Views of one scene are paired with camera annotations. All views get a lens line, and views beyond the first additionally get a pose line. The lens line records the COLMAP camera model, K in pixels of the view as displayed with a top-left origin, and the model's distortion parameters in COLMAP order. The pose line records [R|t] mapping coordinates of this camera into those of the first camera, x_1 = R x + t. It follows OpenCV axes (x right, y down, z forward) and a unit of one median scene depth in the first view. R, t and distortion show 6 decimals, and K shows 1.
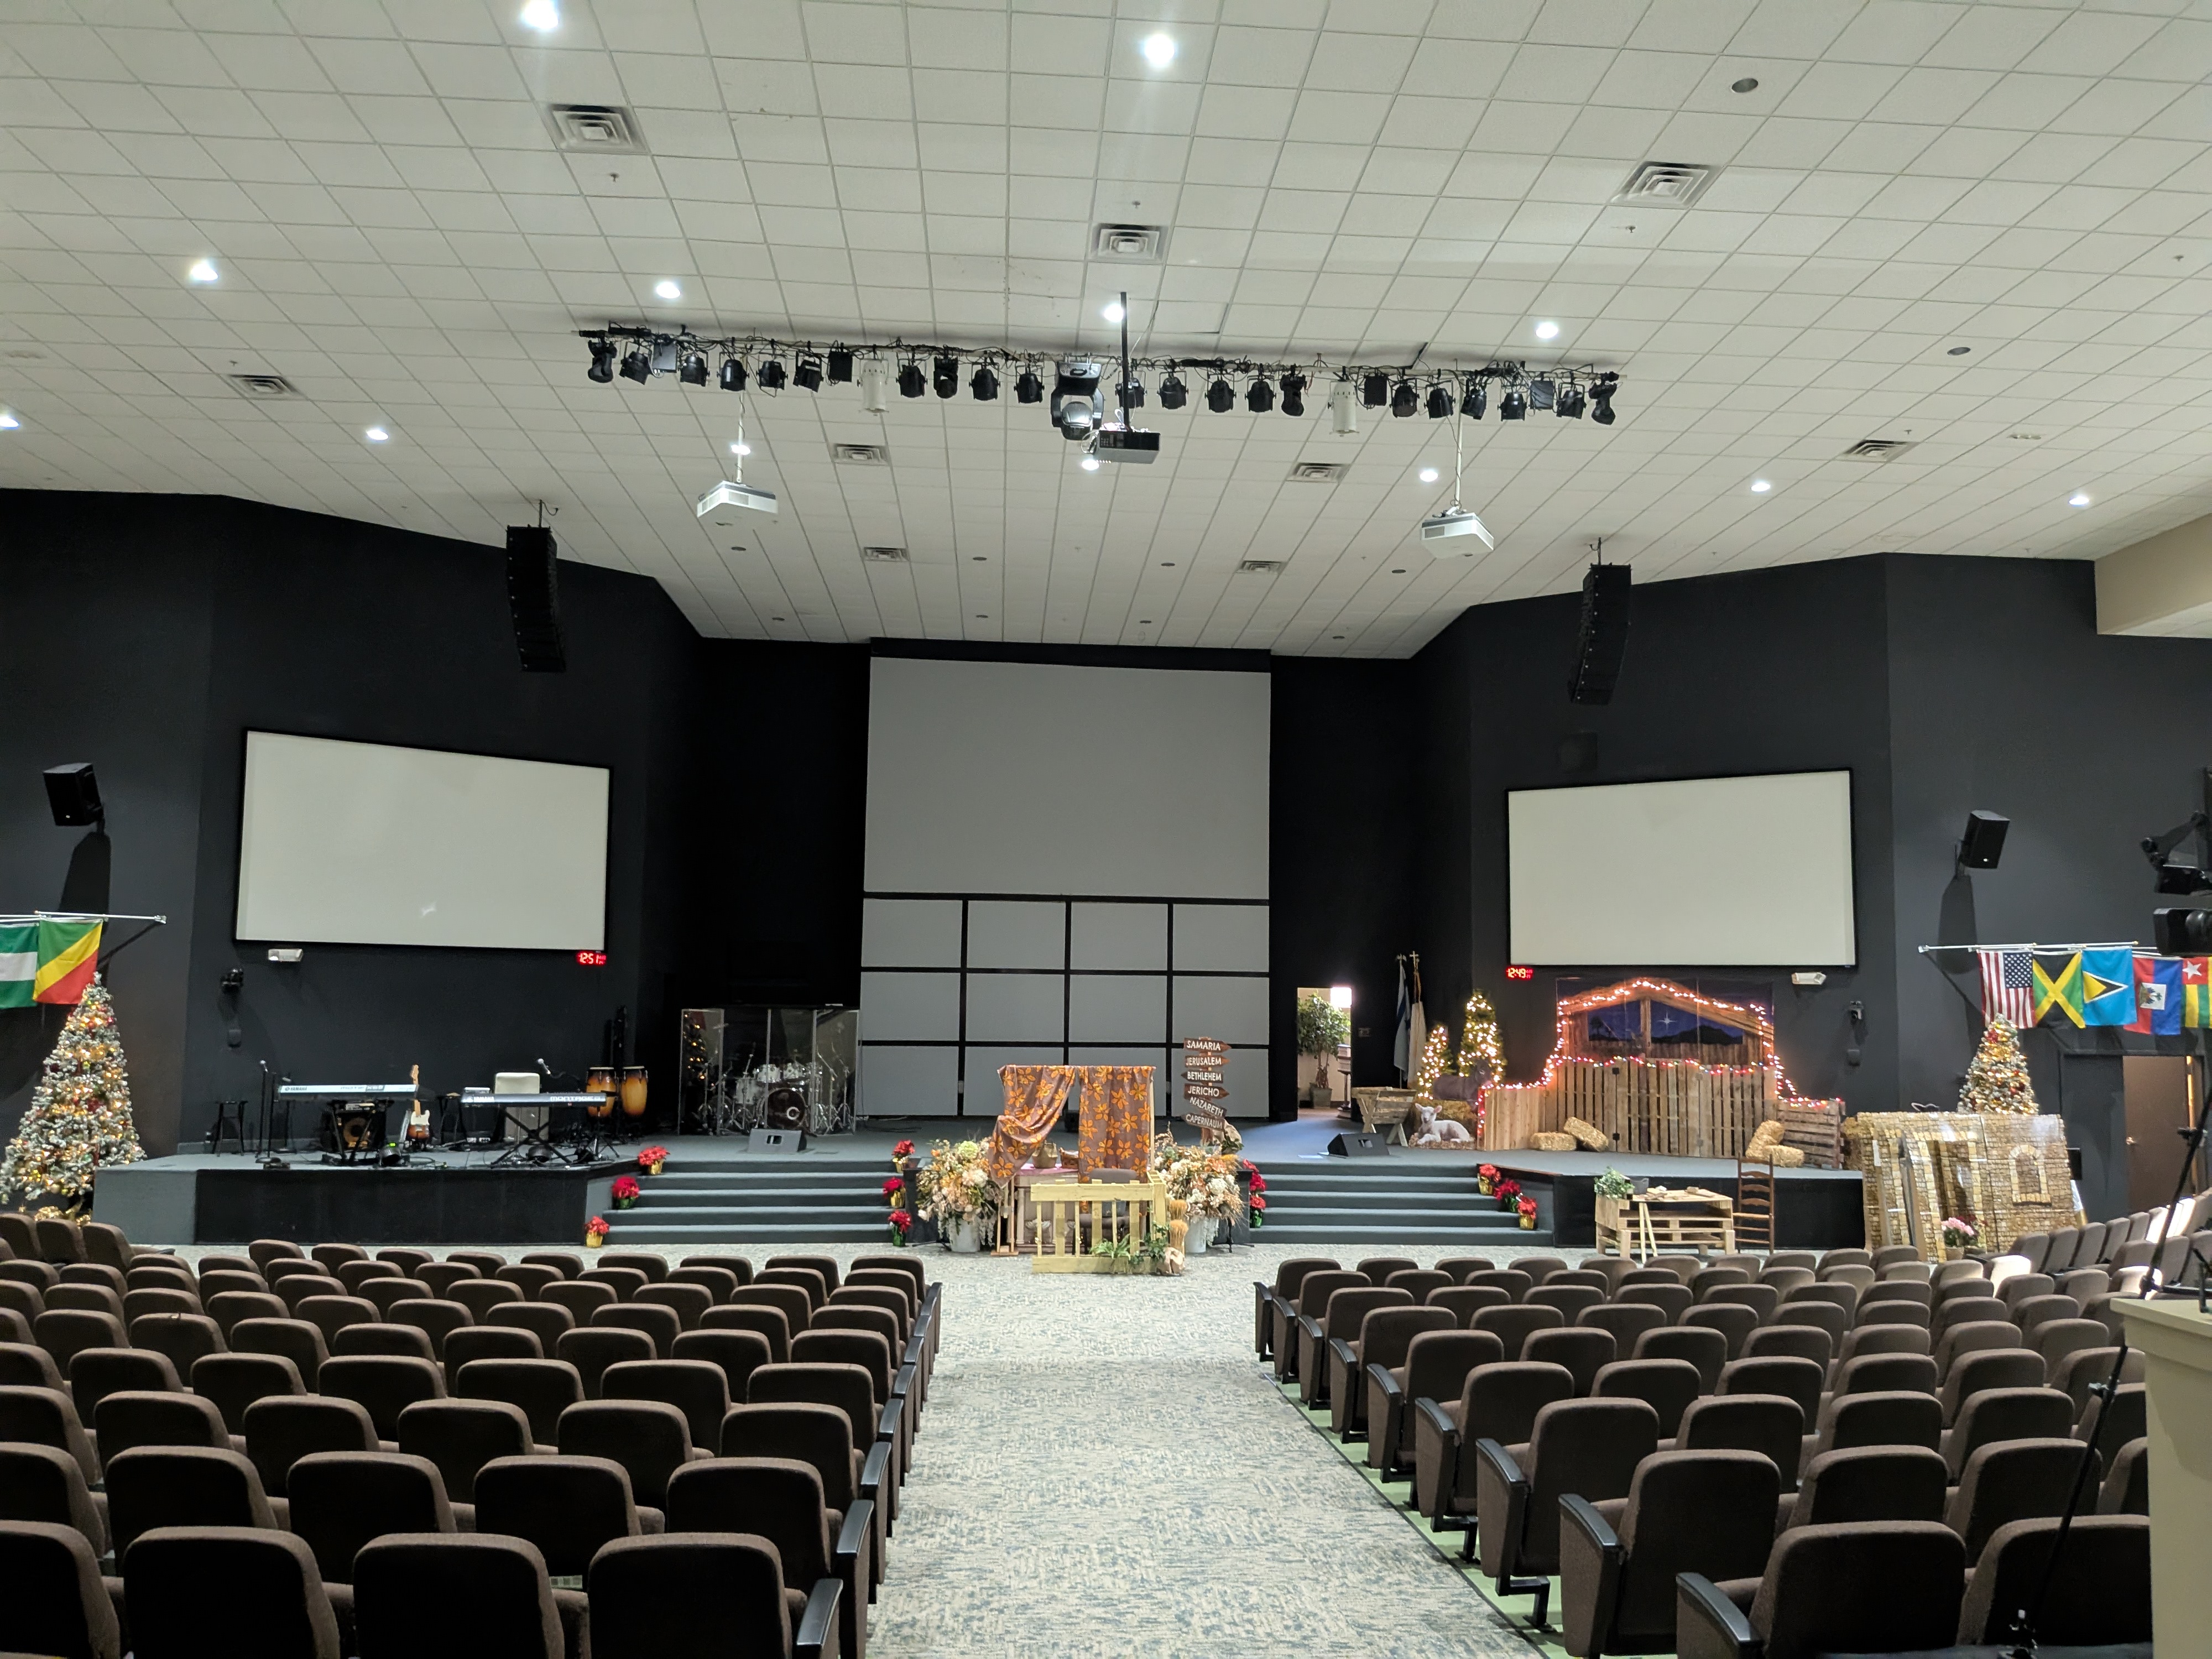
lens RADIAL K [[1522.3, 0, 1106.0], [0, 1522.3, 829.5], [0, 0, 1]] dist [0.035516, -0.001308]
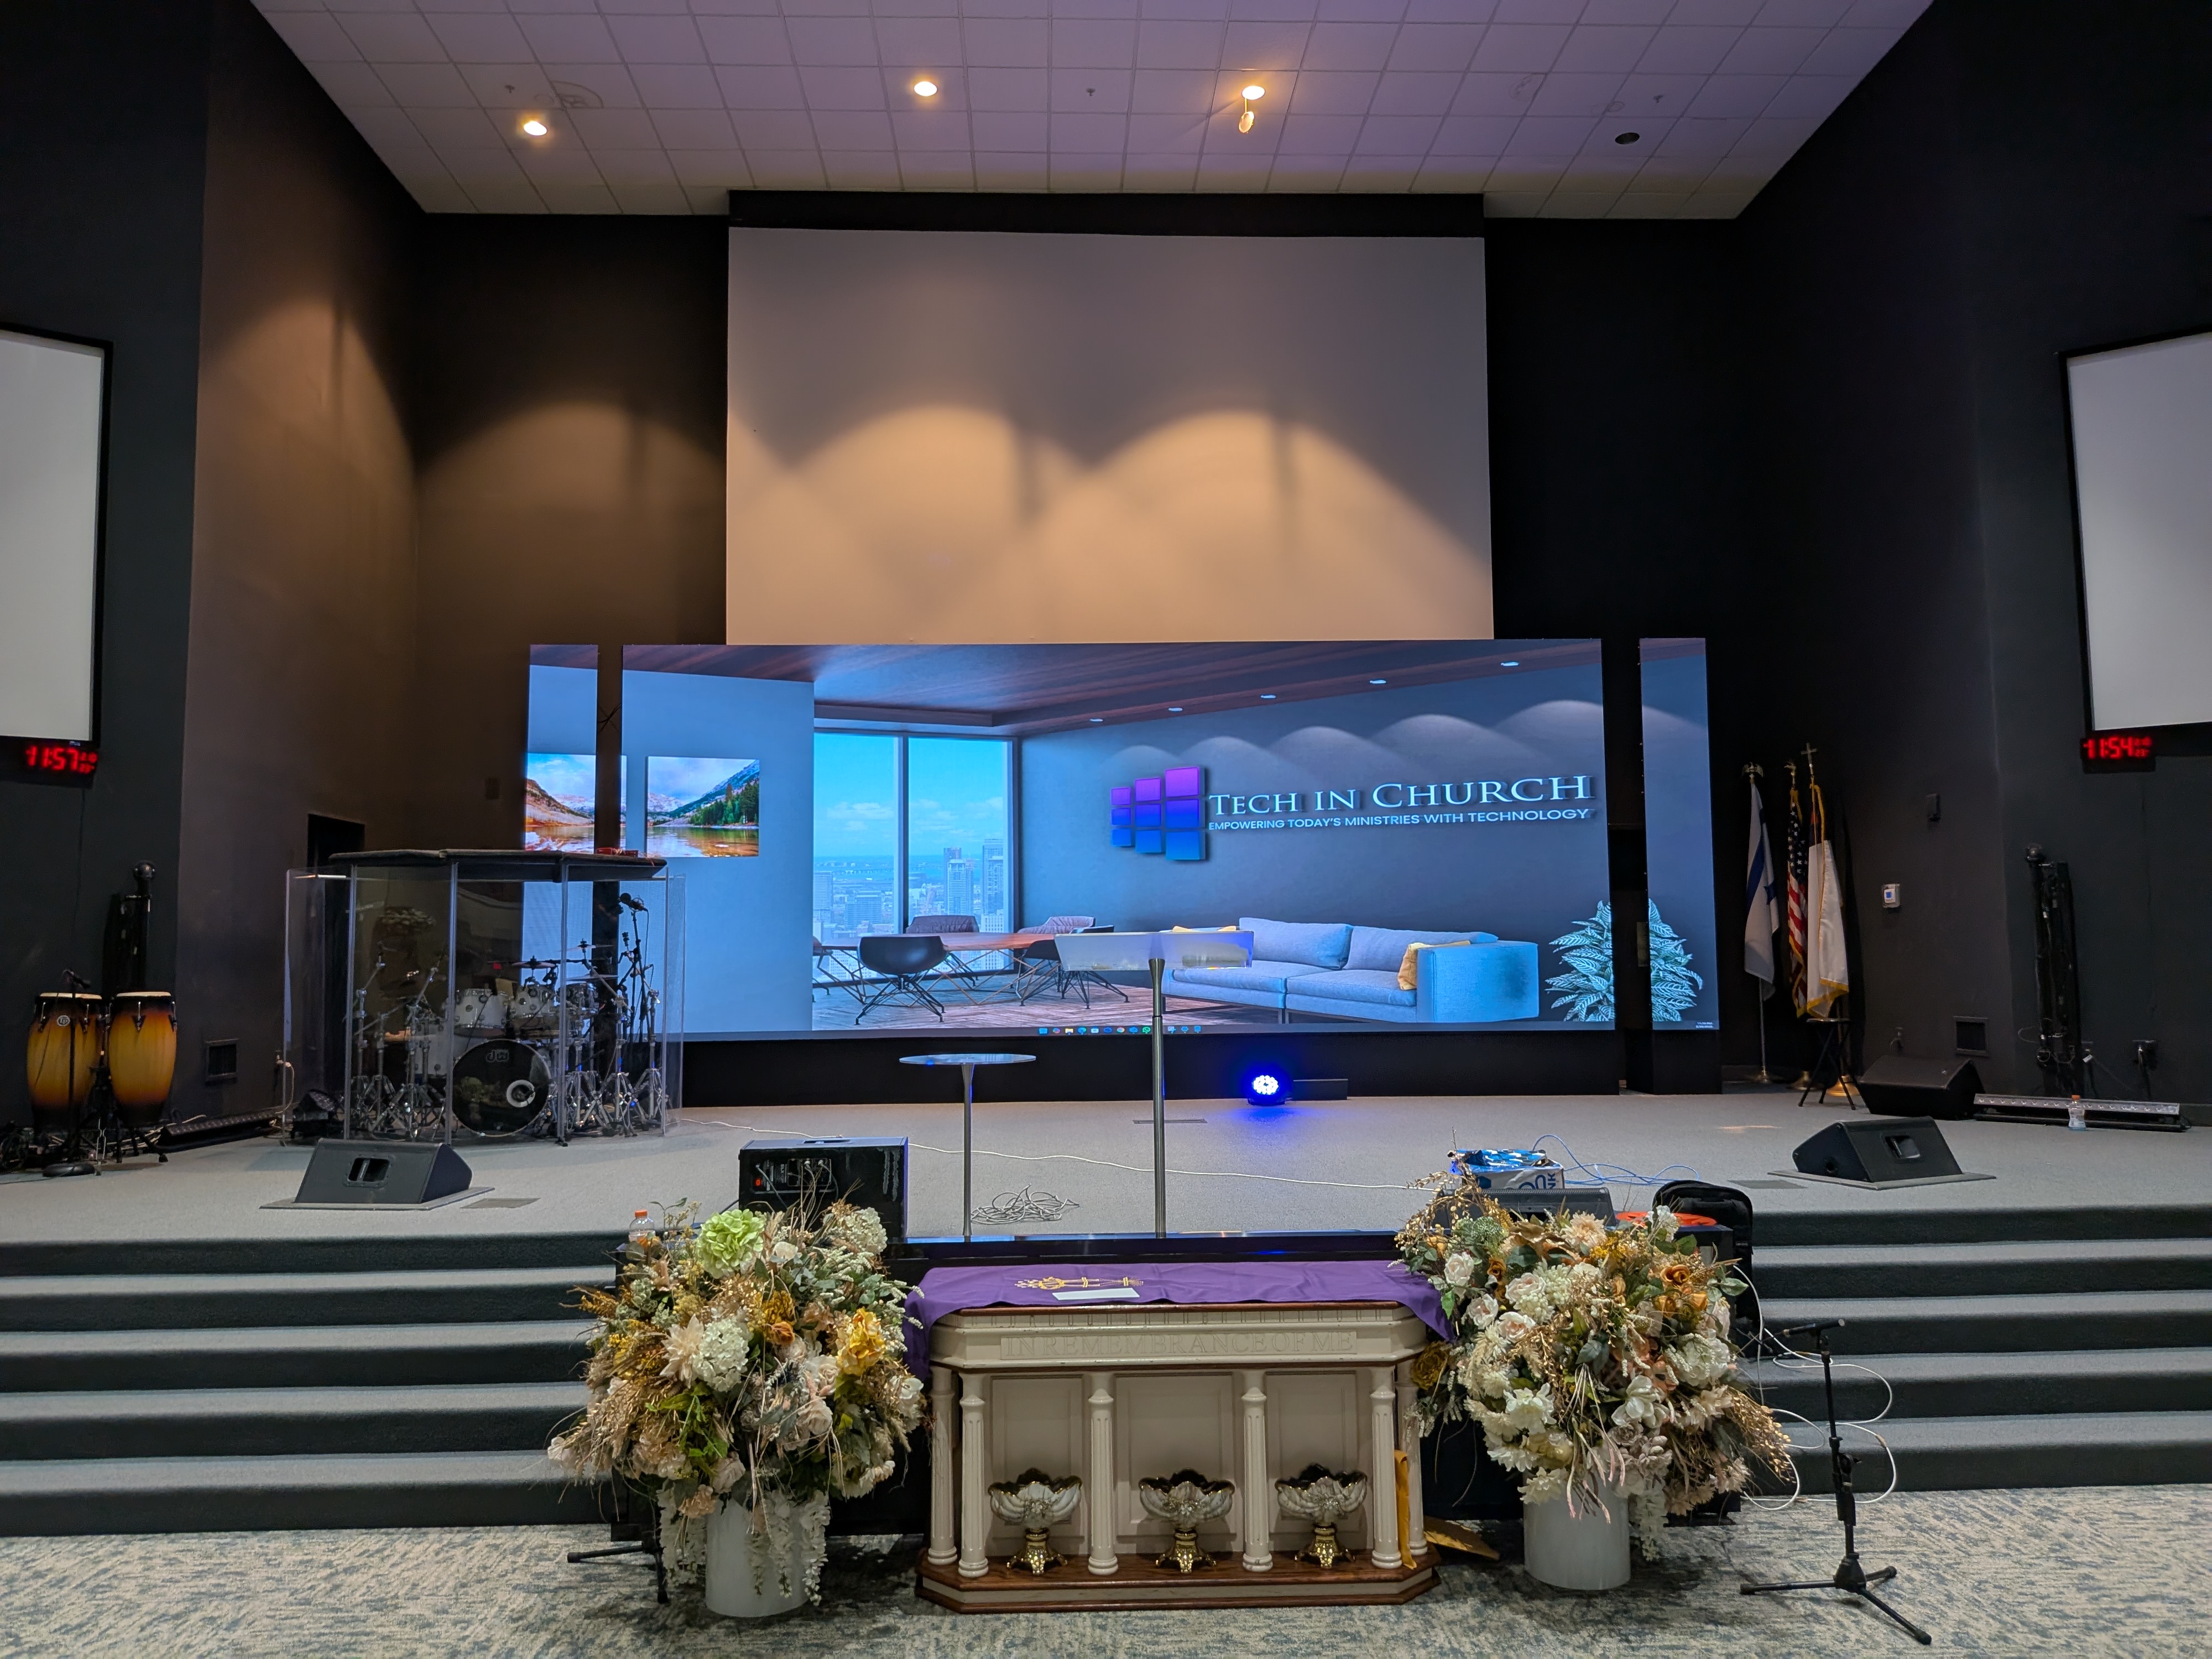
lens RADIAL K [[1522.3, 0, 1106.0], [0, 1522.3, 829.5], [0, 0, 1]] dist [0.035516, -0.001308]
pose [[0.999203, -0.020741, -0.034102, -0.015589], [0.021848, 0.999235, 0.032424, 0.147745], [0.033403, -0.033143, 0.998892, 0.839323]]
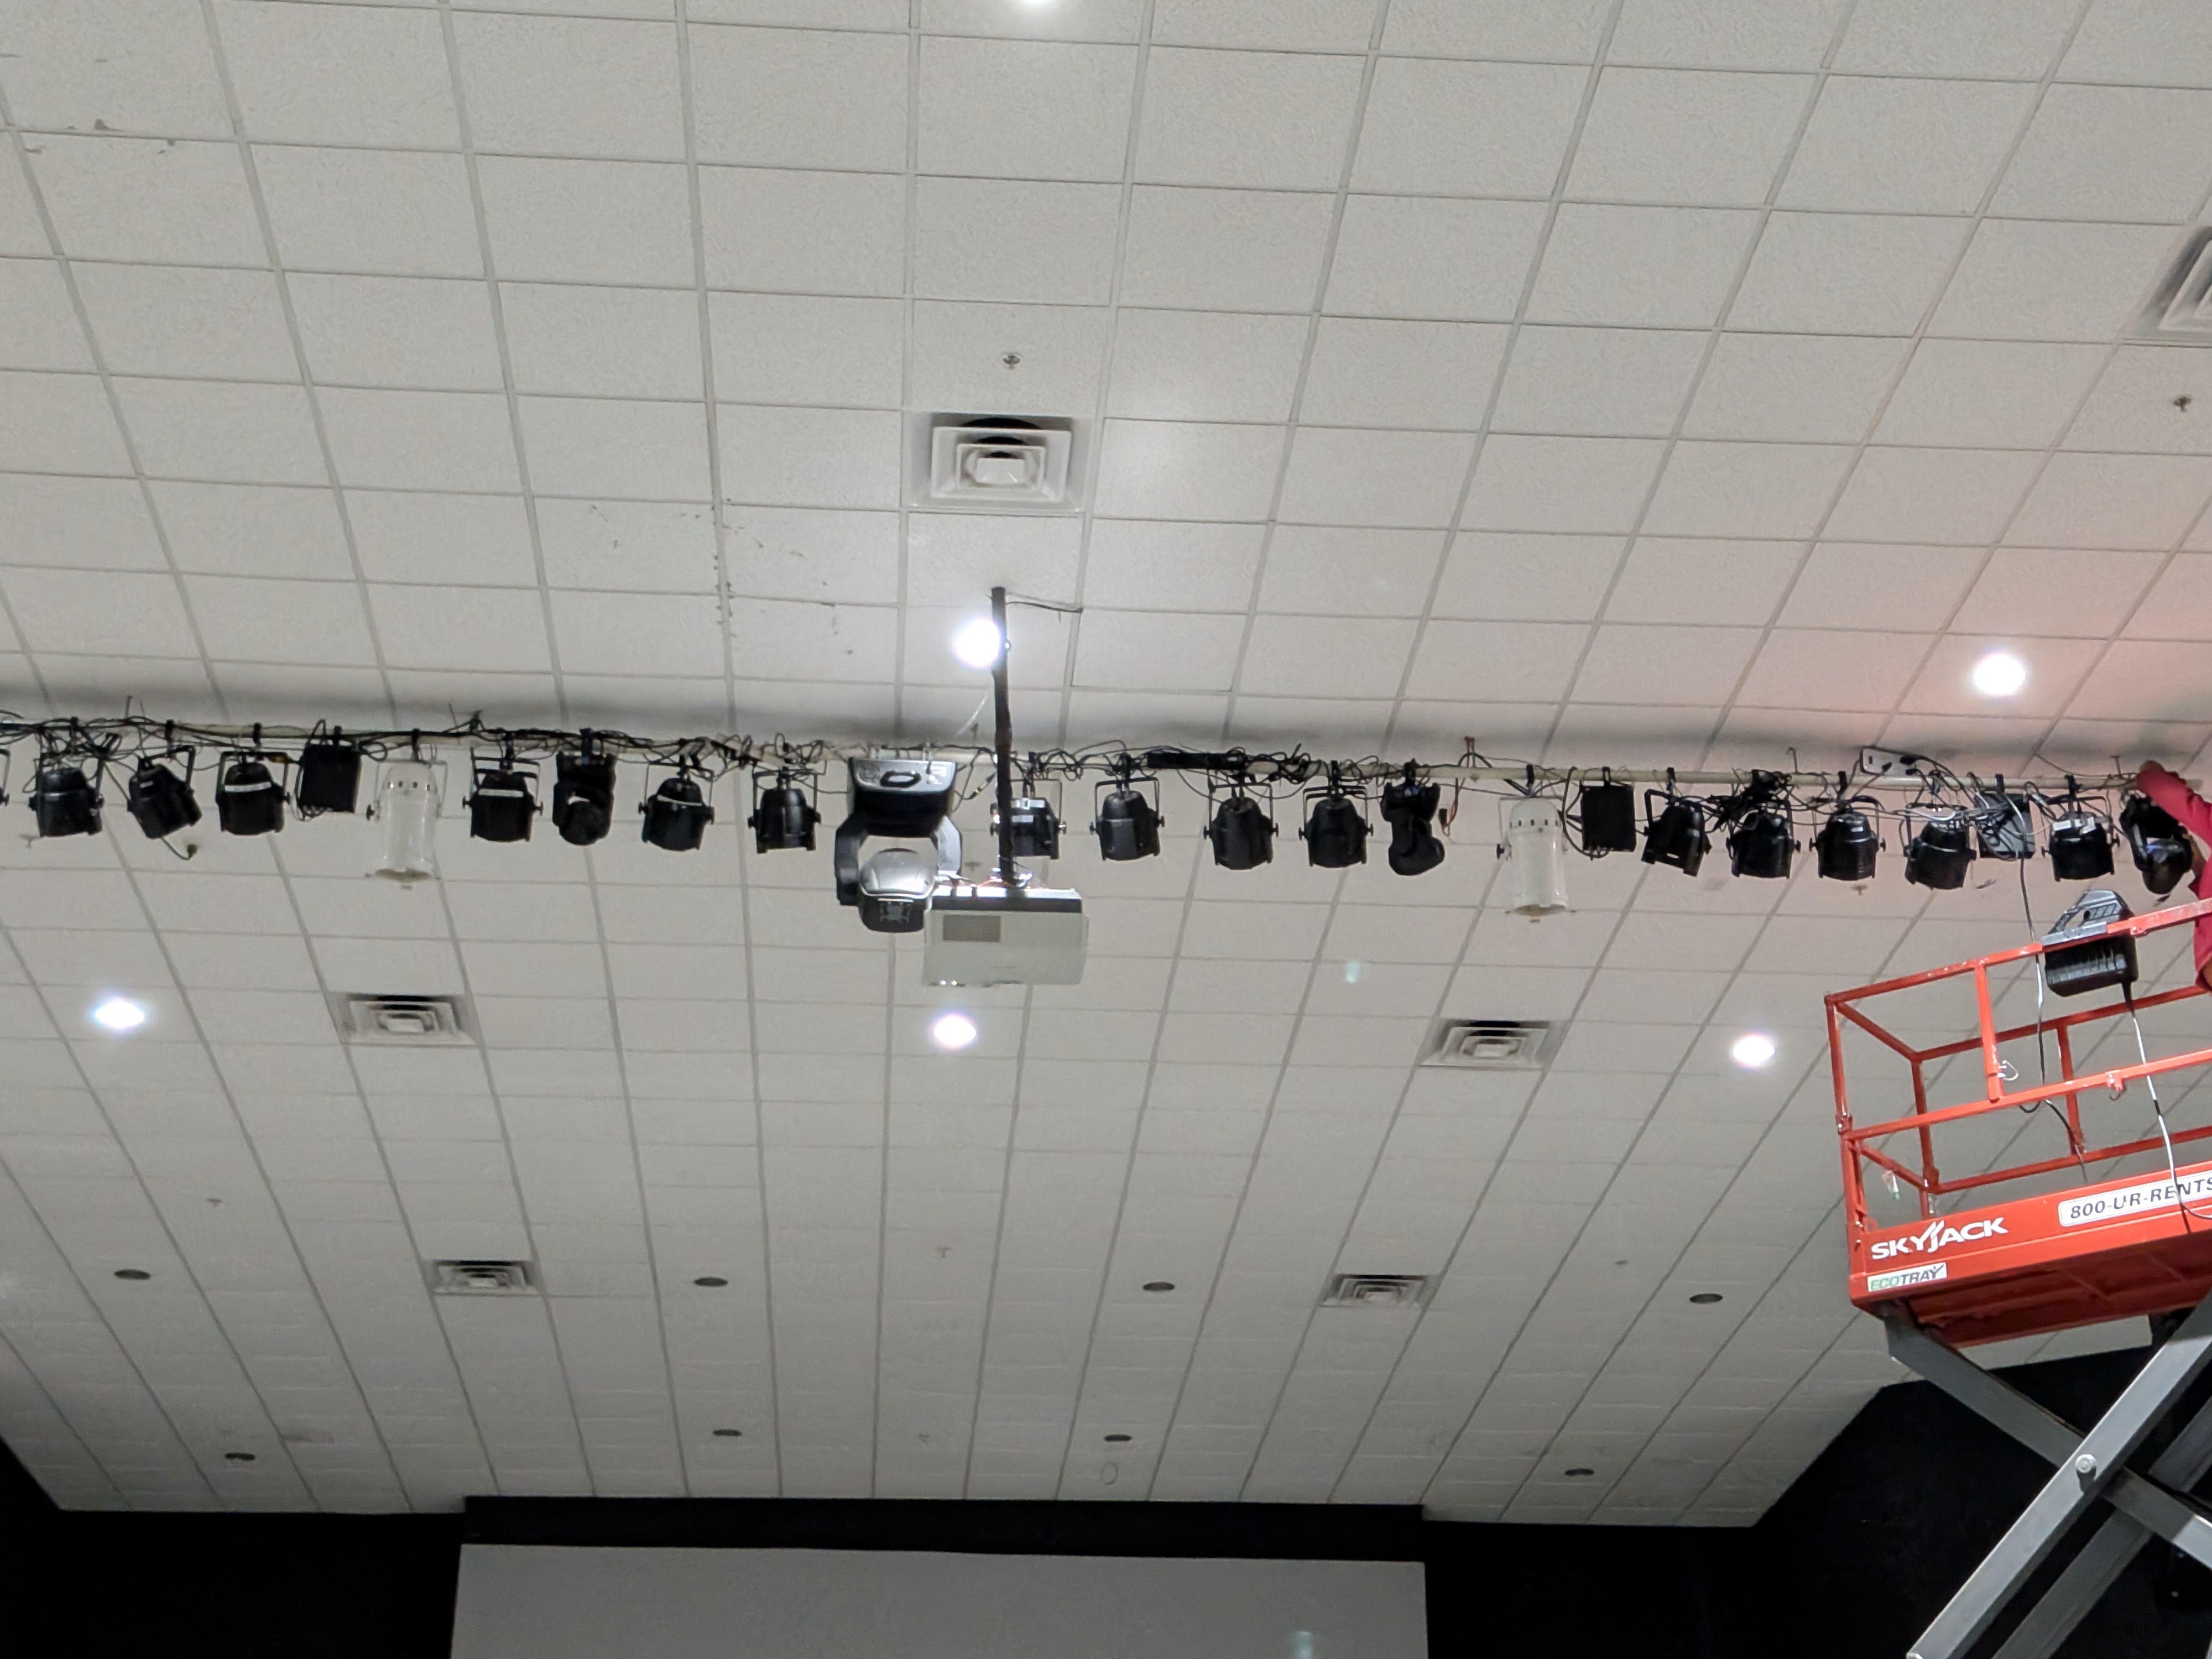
lens RADIAL K [[3254.8, 0, 1135.8], [0, 3254.8, 826.2], [0, 0, 1]] dist [0.123263, -0.147544]
pose [[0.999717, -0.015428, 0.018133, 0.029853], [0.020649, 0.940980, -0.337830, 0.016641], [-0.011851, 0.338109, 0.941032, 0.156437]]
